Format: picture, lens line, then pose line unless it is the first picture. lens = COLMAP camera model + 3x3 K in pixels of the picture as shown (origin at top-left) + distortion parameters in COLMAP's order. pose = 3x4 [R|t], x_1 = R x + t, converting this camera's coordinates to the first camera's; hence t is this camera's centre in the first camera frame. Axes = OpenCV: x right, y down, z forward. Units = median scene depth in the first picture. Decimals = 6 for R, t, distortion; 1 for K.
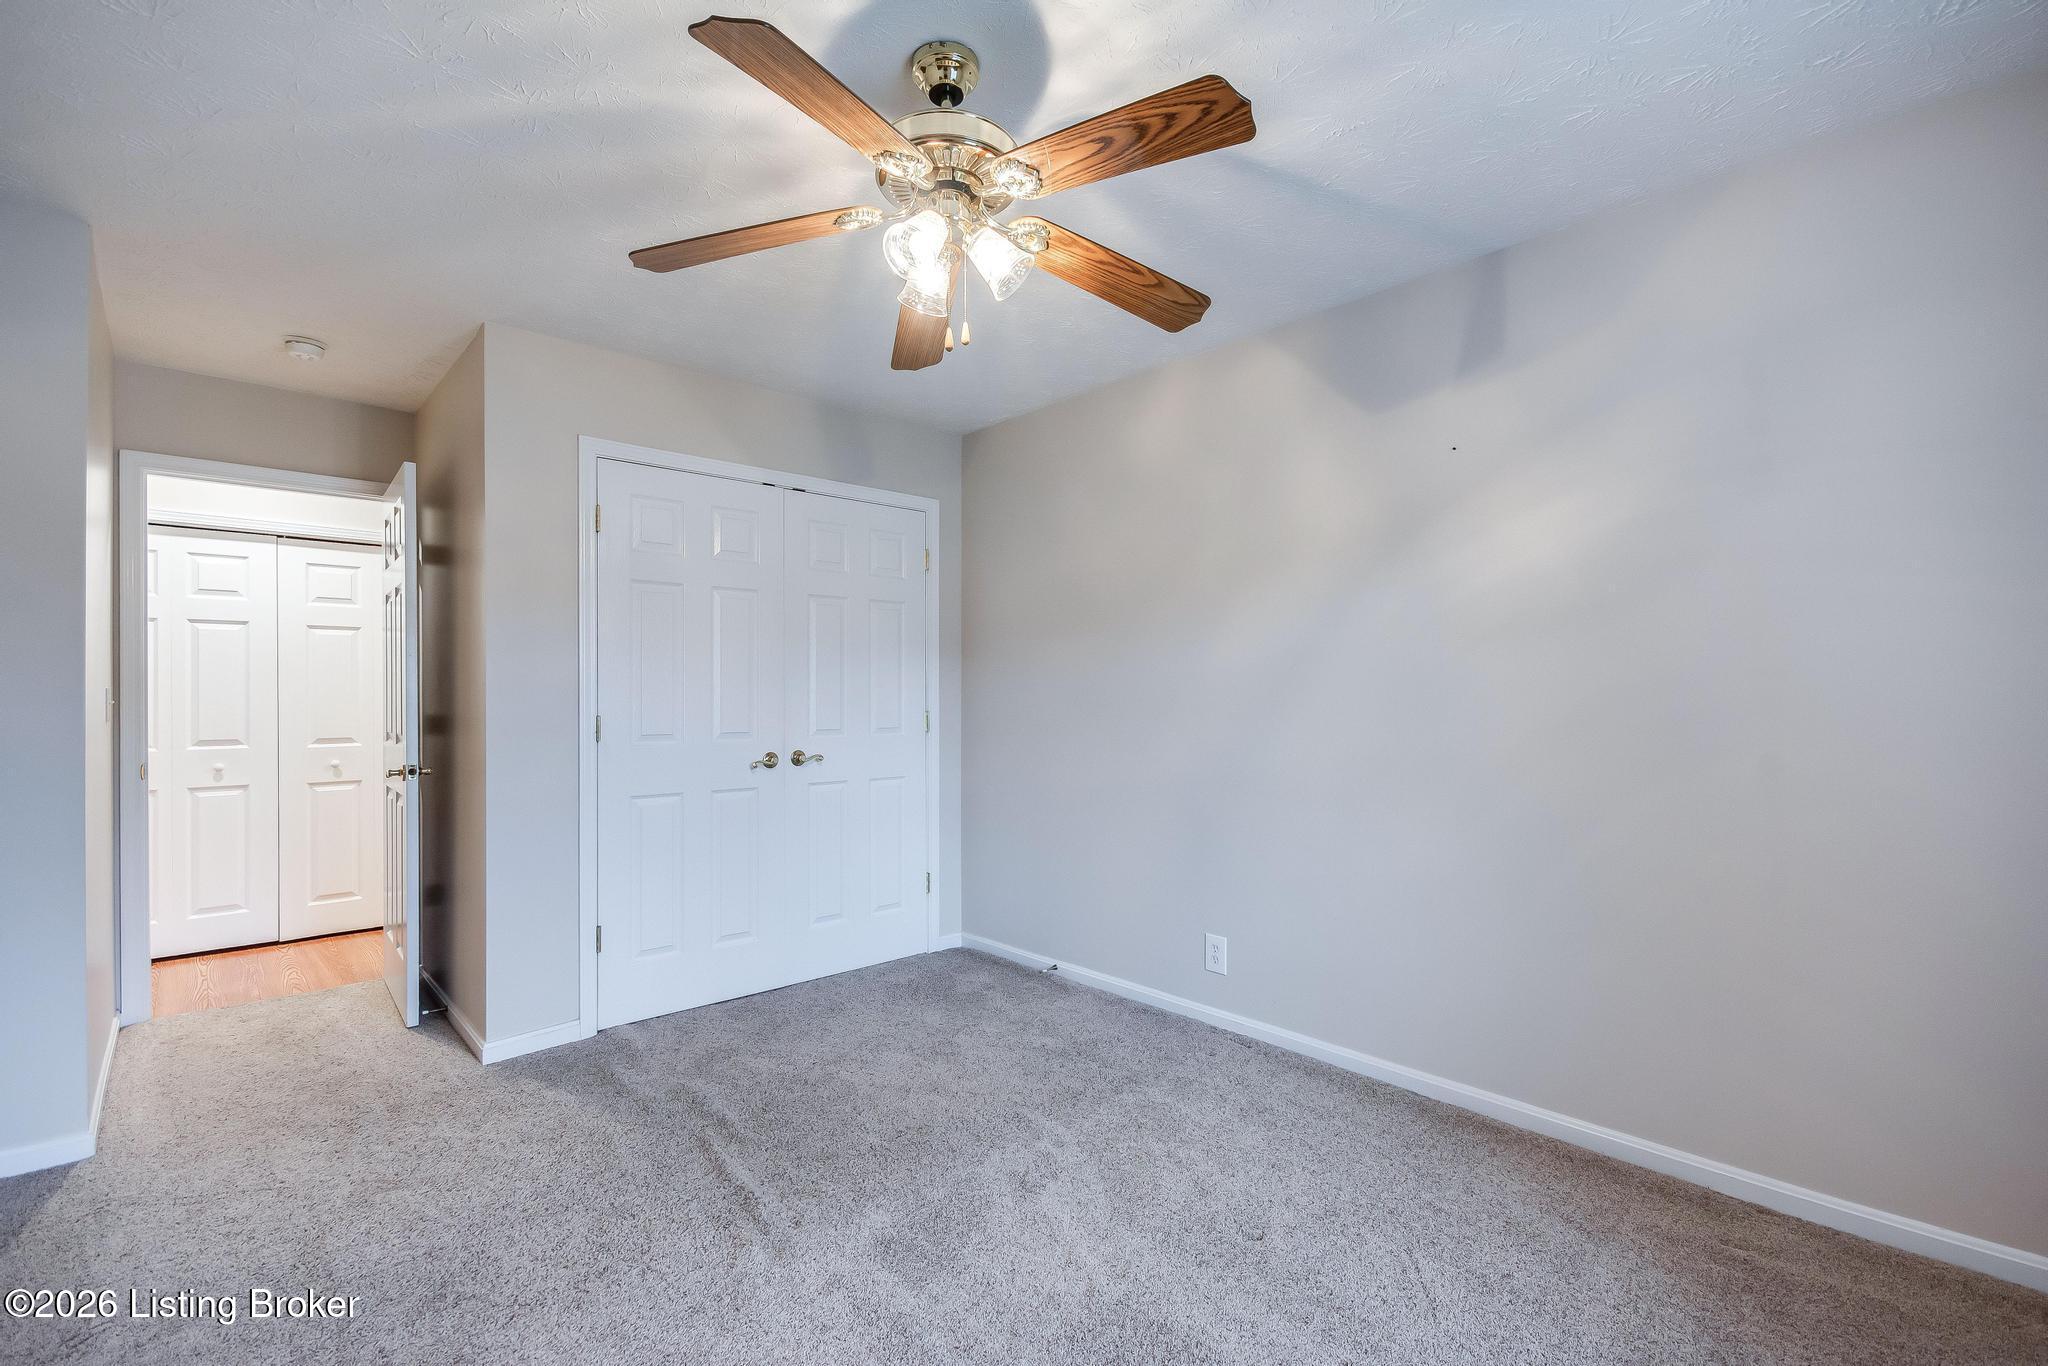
lens RADIAL K [[891.2, 0, 1030.2], [0, 891.2, 692.8], [0, 0, 1]] dist [0.035446, -0.021518]
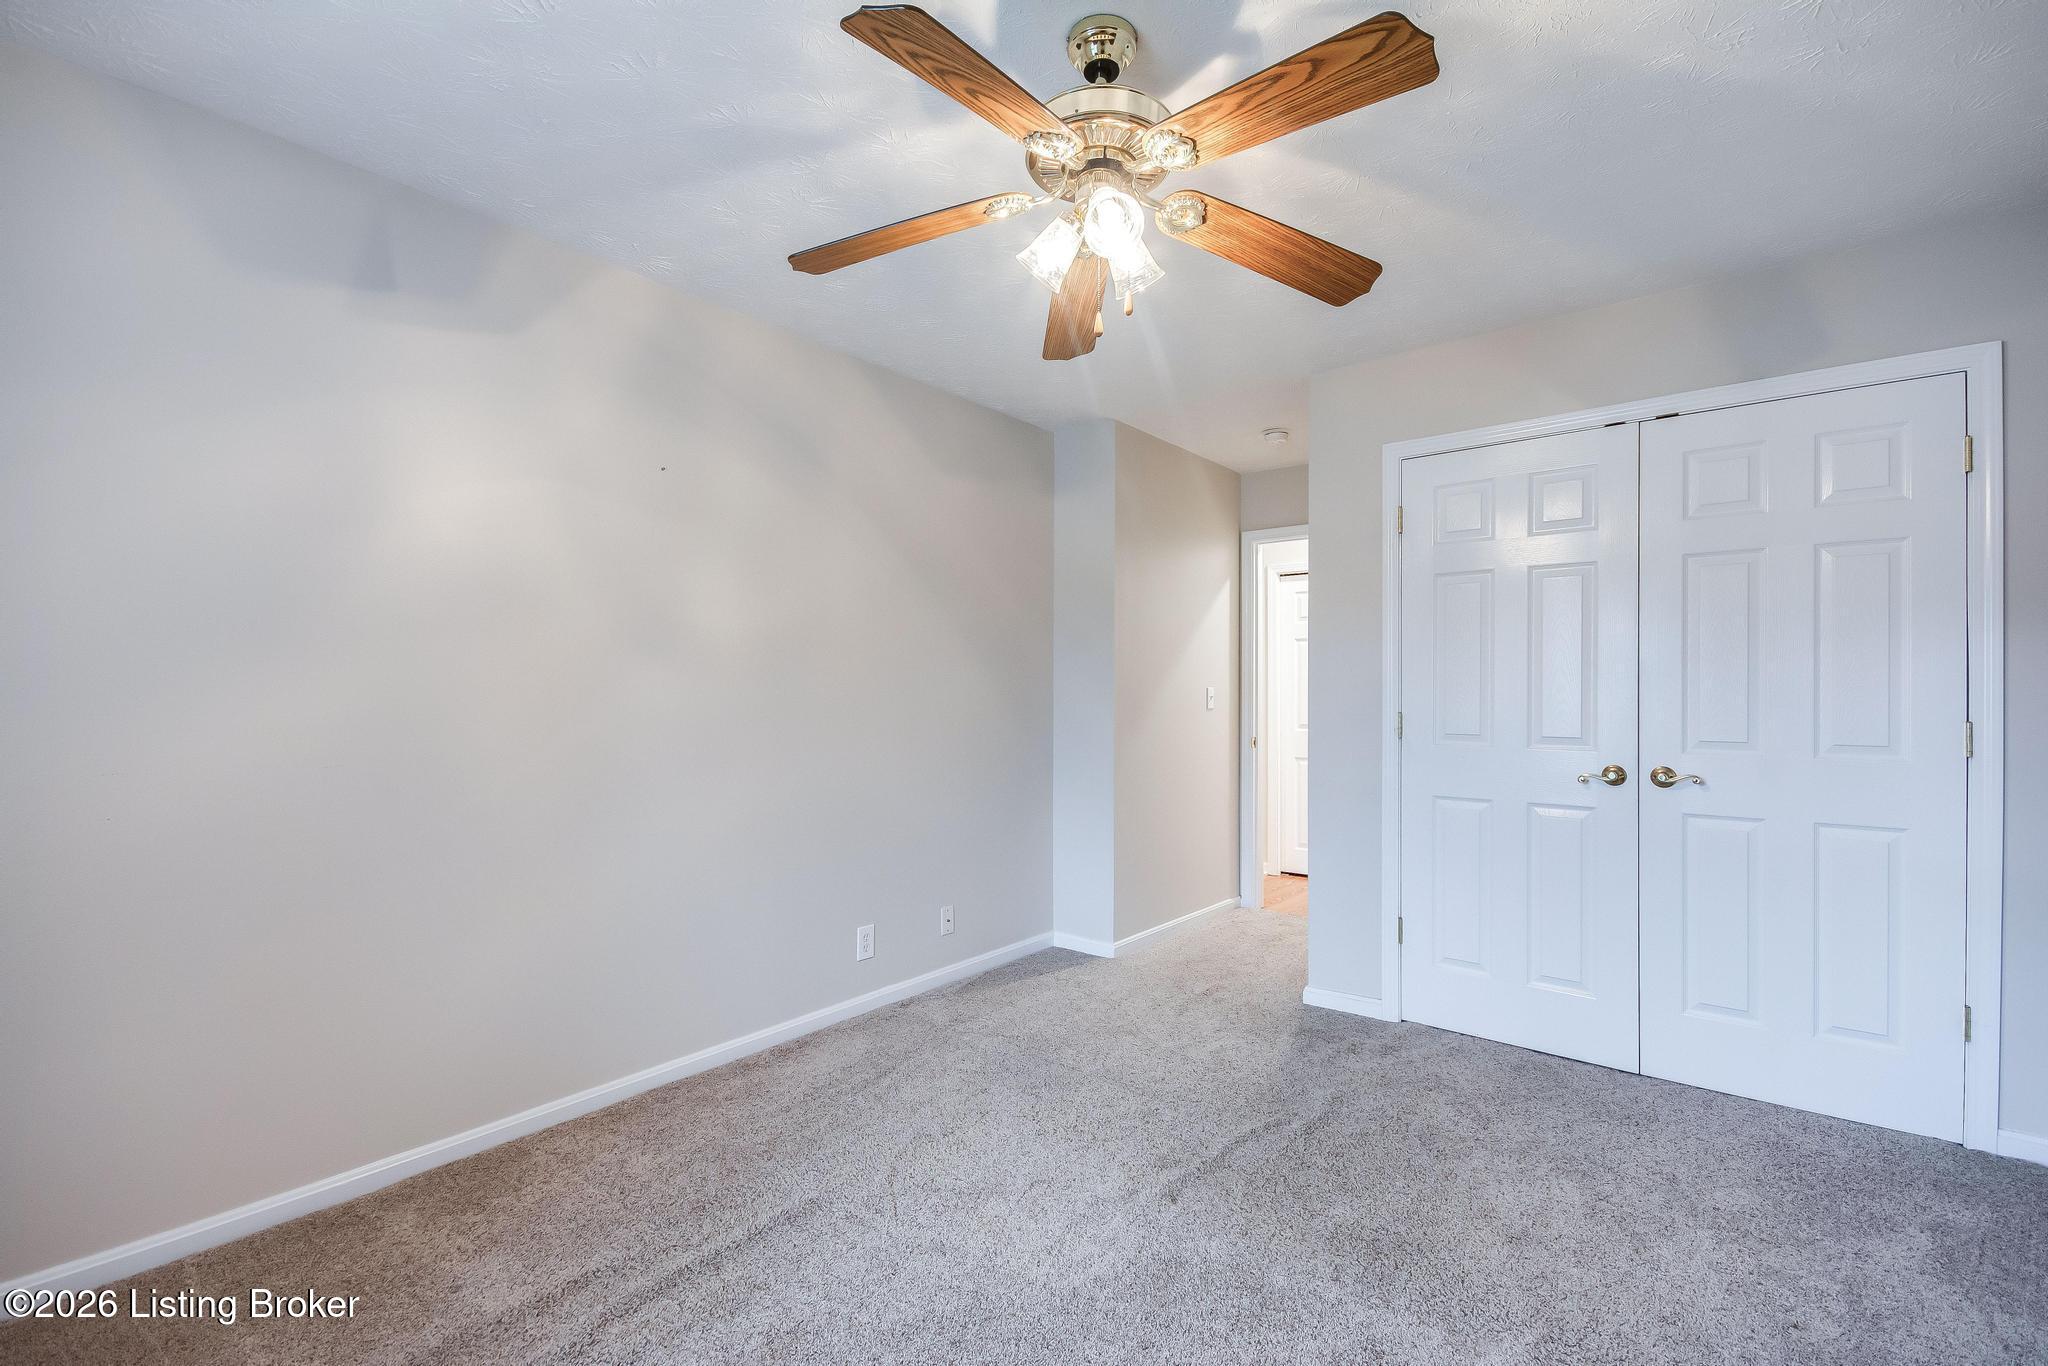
lens RADIAL K [[891.2, 0, 1030.2], [0, 891.2, 692.8], [0, 0, 1]] dist [0.035446, -0.021518]
pose [[0.155655, 0.000501, -0.987811, 0.468367], [0.002199, 0.999997, 0.000853, 0.001024], [0.987809, -0.002305, 0.155653, 0.425979]]
